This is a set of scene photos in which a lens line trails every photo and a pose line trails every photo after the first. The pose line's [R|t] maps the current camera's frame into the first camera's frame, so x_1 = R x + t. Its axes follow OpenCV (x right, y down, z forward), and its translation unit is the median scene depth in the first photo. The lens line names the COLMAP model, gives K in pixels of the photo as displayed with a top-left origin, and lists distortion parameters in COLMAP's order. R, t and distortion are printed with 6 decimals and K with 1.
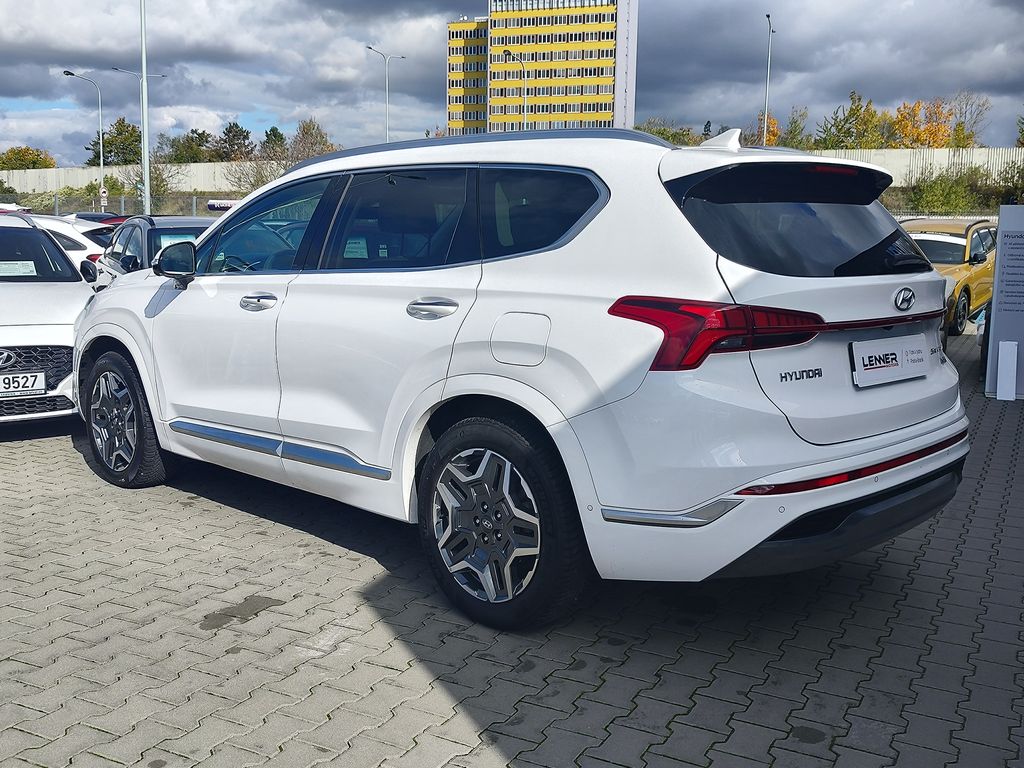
lens RADIAL K [[1086.0, 0, 512.0], [0, 1086.0, 384.0], [0, 0, 1]] dist [0.099413, -0.018196]
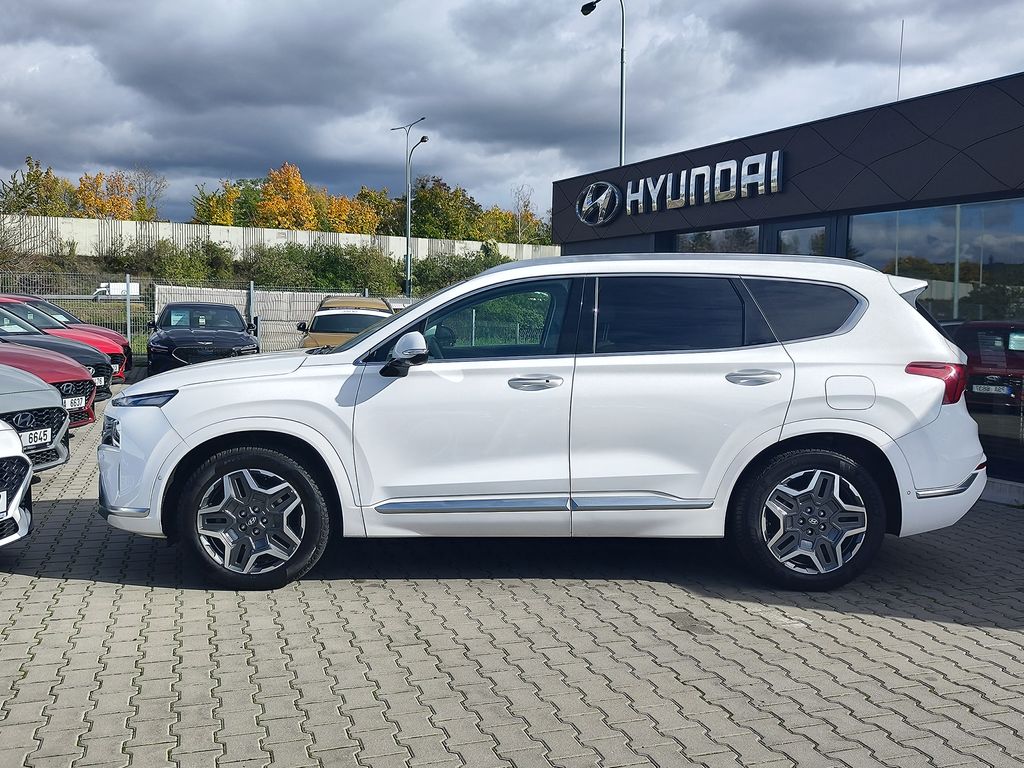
lens RADIAL K [[1077.0, 0, 512.0], [0, 1077.0, 384.0], [0, 0, 1]] dist [-0.003127, -0.009334]
pose [[0.684114, -0.045957, 0.727926, -1.327185], [0.097257, 0.994848, -0.028594, -0.052501], [-0.722862, 0.090357, 0.685060, 0.277709]]
